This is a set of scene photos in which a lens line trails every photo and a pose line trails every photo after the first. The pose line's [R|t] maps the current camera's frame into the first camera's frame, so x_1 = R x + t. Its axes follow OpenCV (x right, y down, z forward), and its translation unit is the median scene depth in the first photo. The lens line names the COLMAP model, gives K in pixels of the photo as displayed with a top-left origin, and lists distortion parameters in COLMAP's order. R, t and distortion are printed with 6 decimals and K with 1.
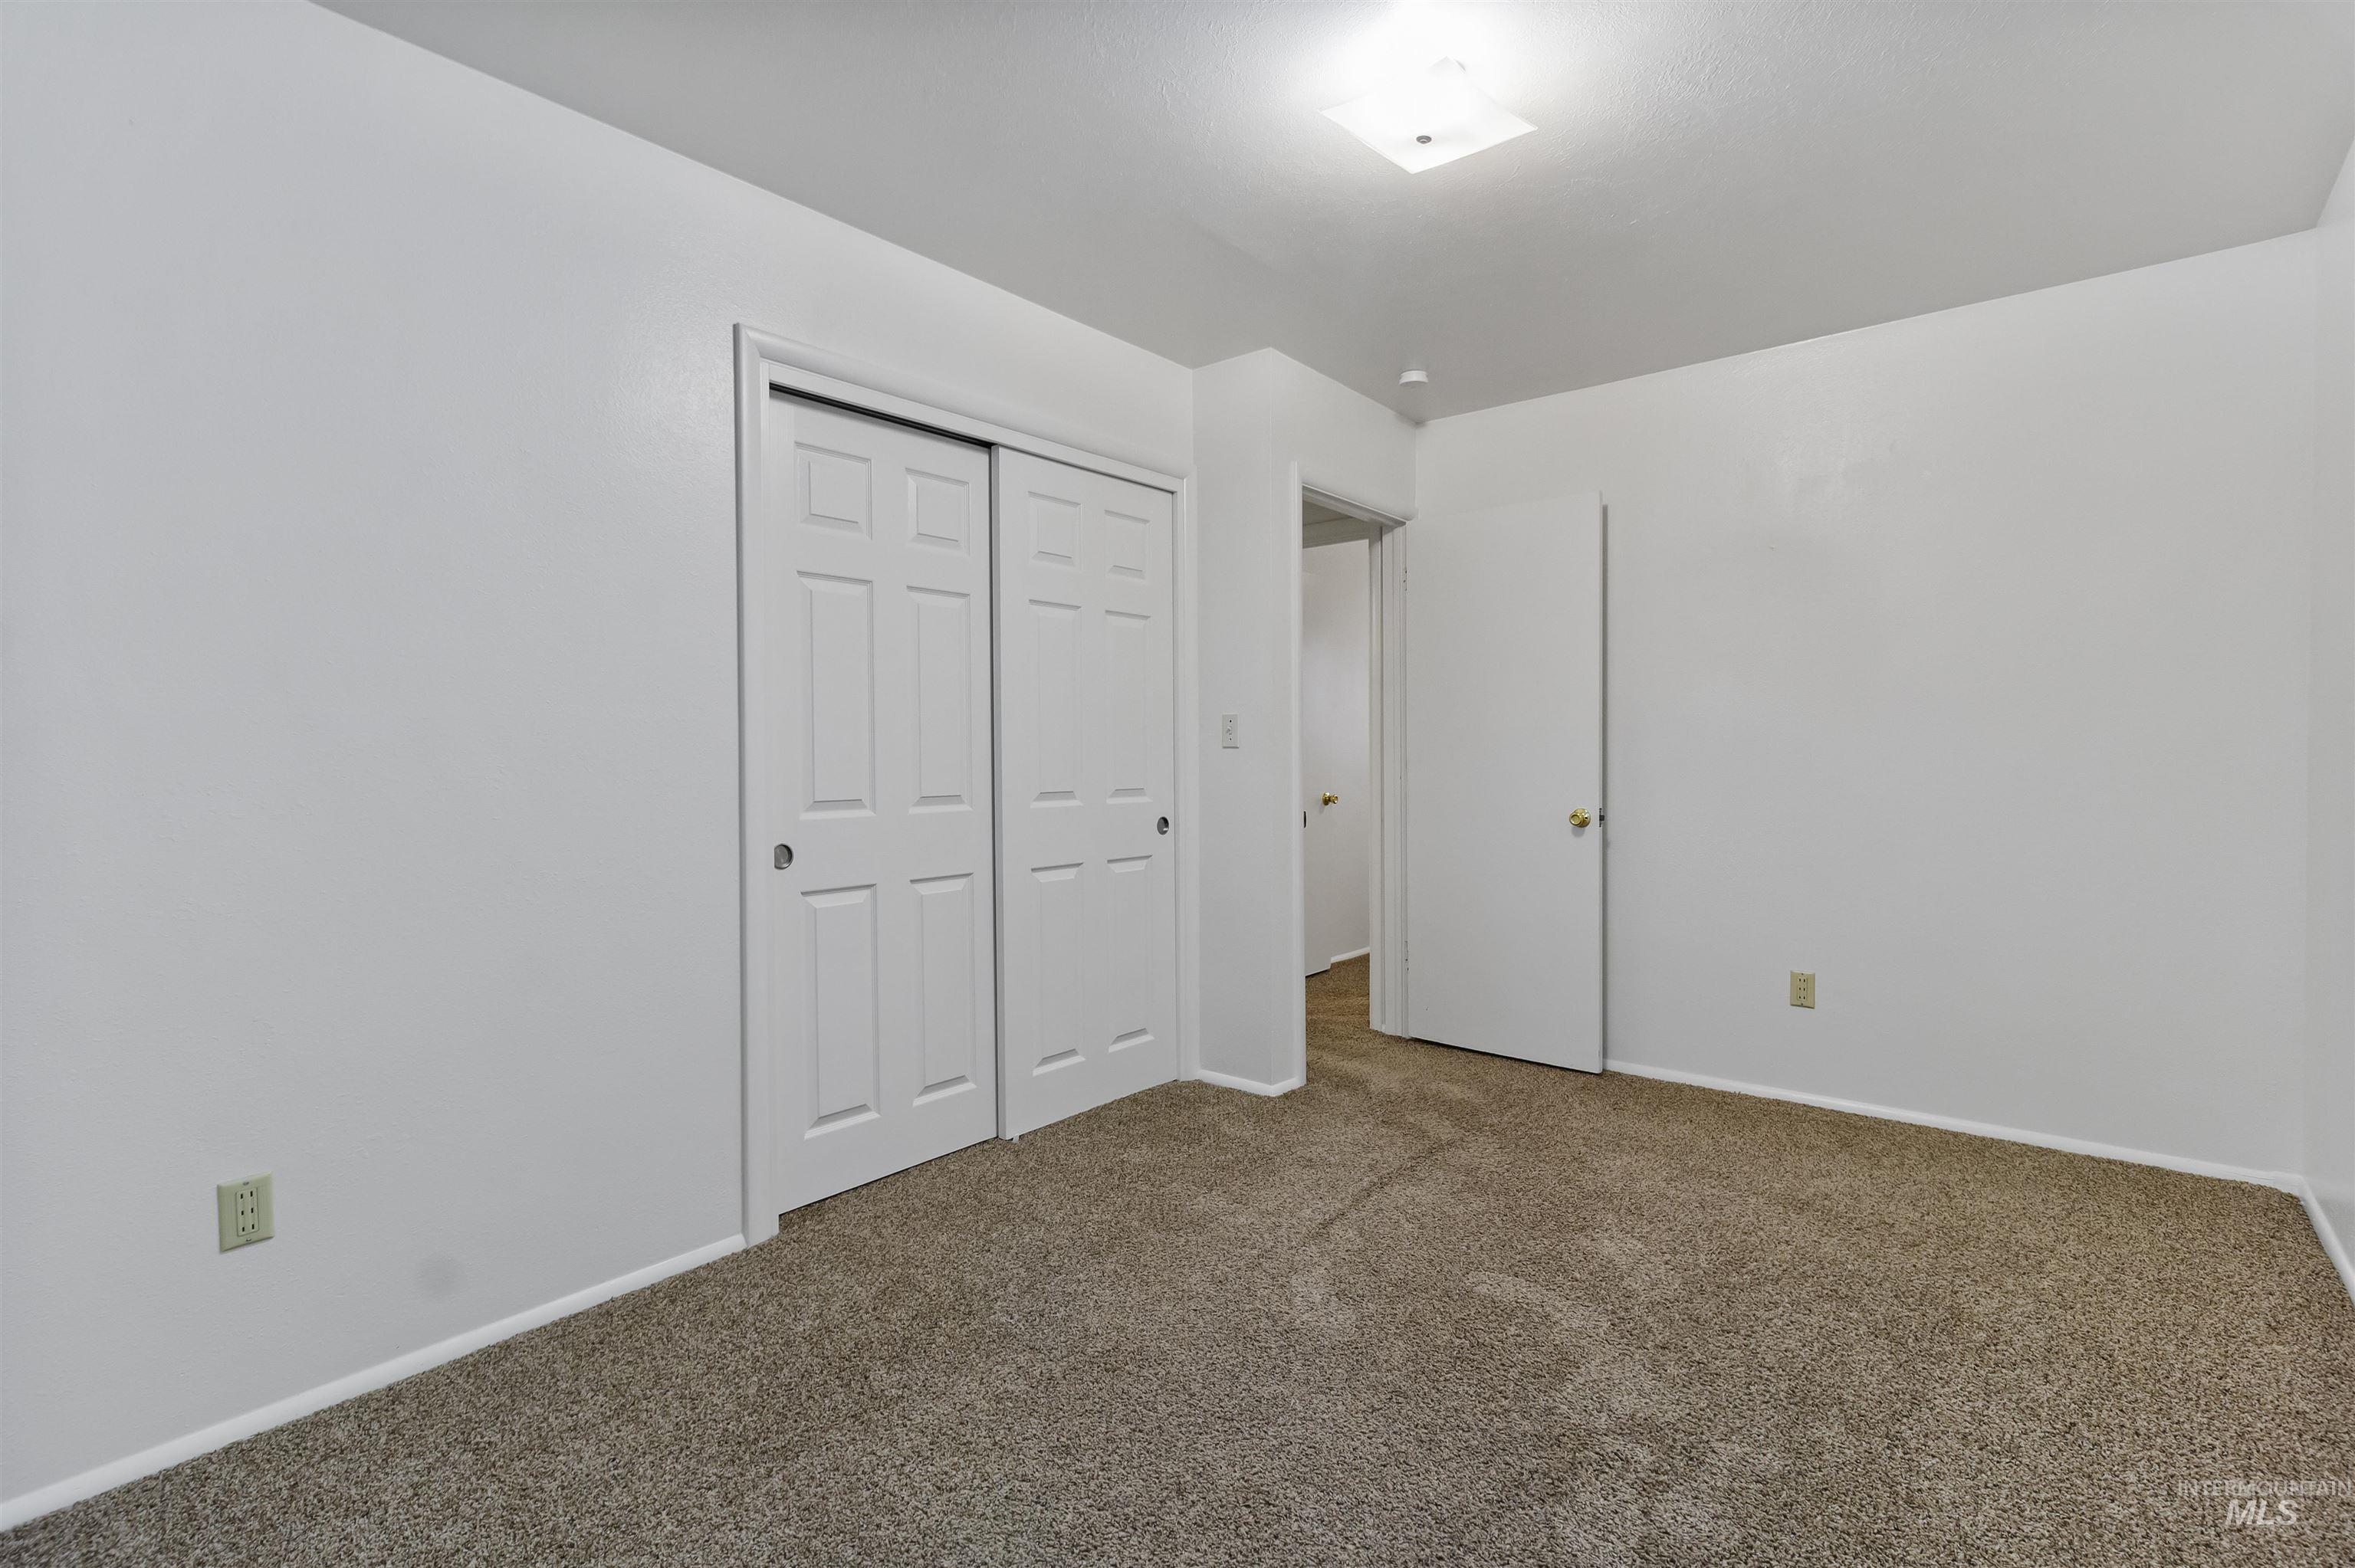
lens RADIAL K [[1133.5, 0, 1177.5], [0, 1133.5, 784.0], [0, 0, 1]] dist [0.002379, 0.000260]
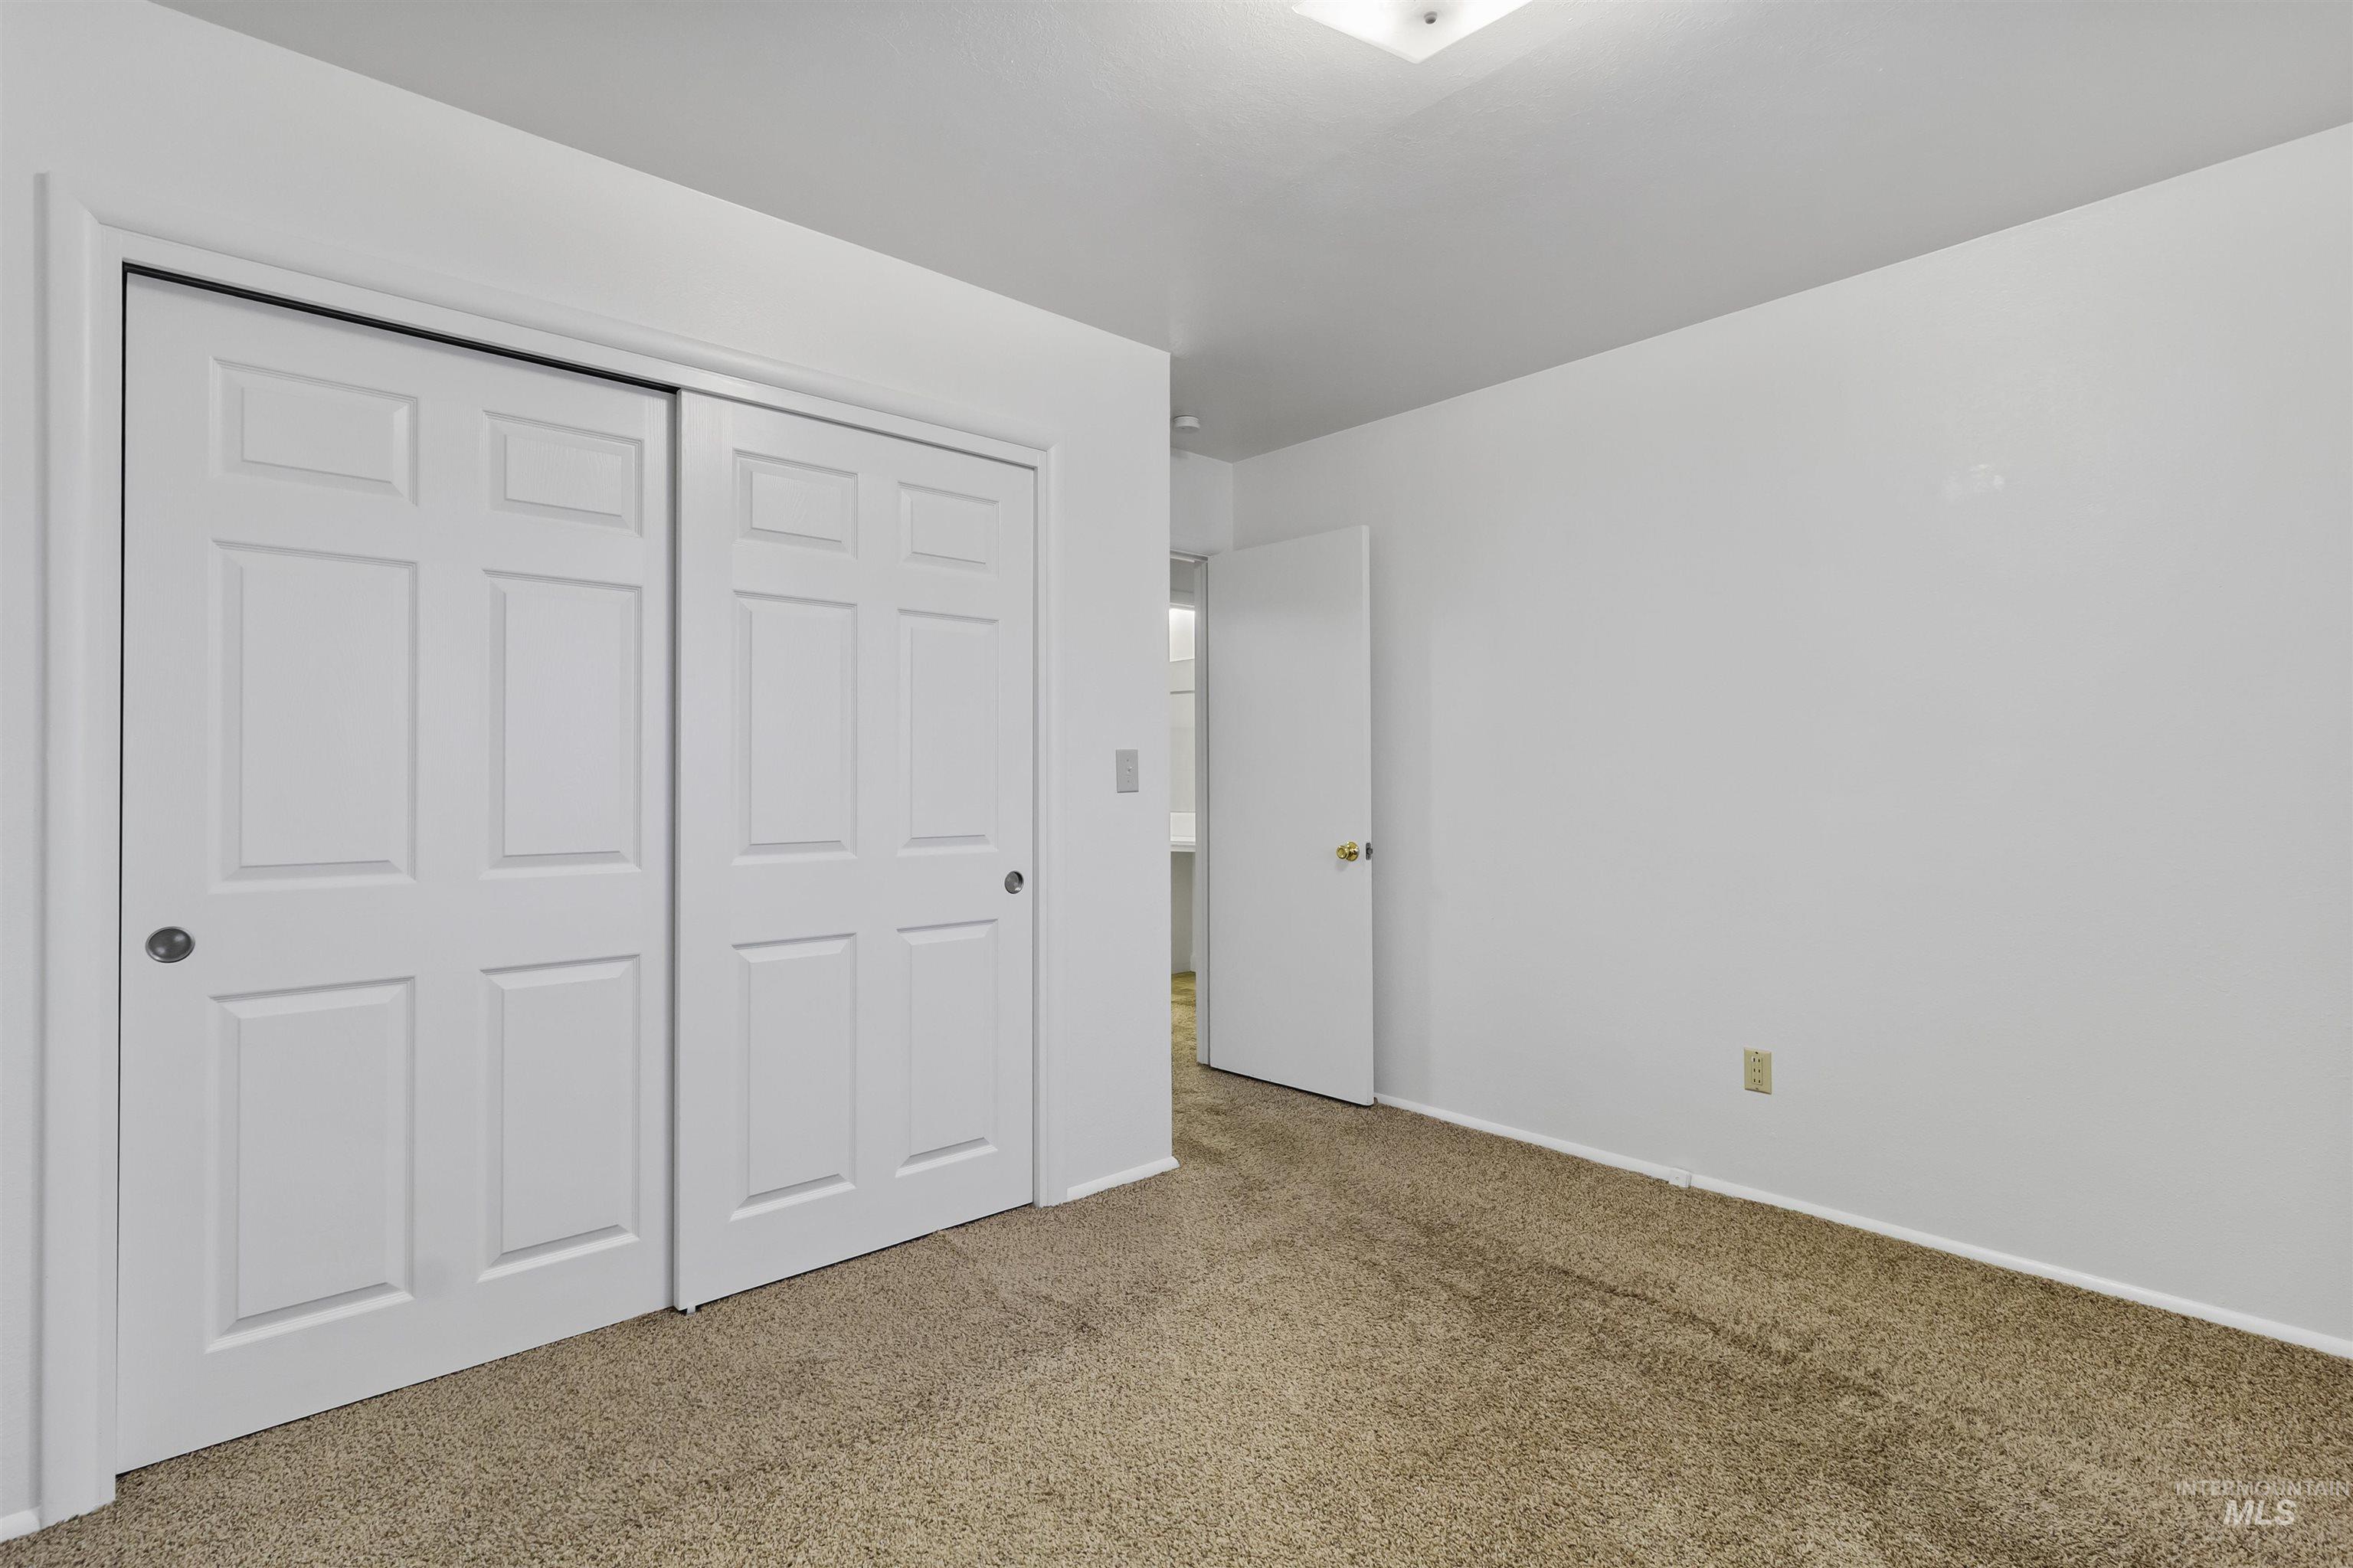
lens RADIAL K [[1121.8, 0, 1179.9], [0, 1121.8, 809.3], [0, 0, 1]] dist [0.032105, -0.016693]
pose [[0.990062, -0.000301, -0.140630, 0.211182], [-0.000726, 0.999973, -0.007253, -0.009434], [0.140628, 0.007283, 0.990036, 0.226180]]
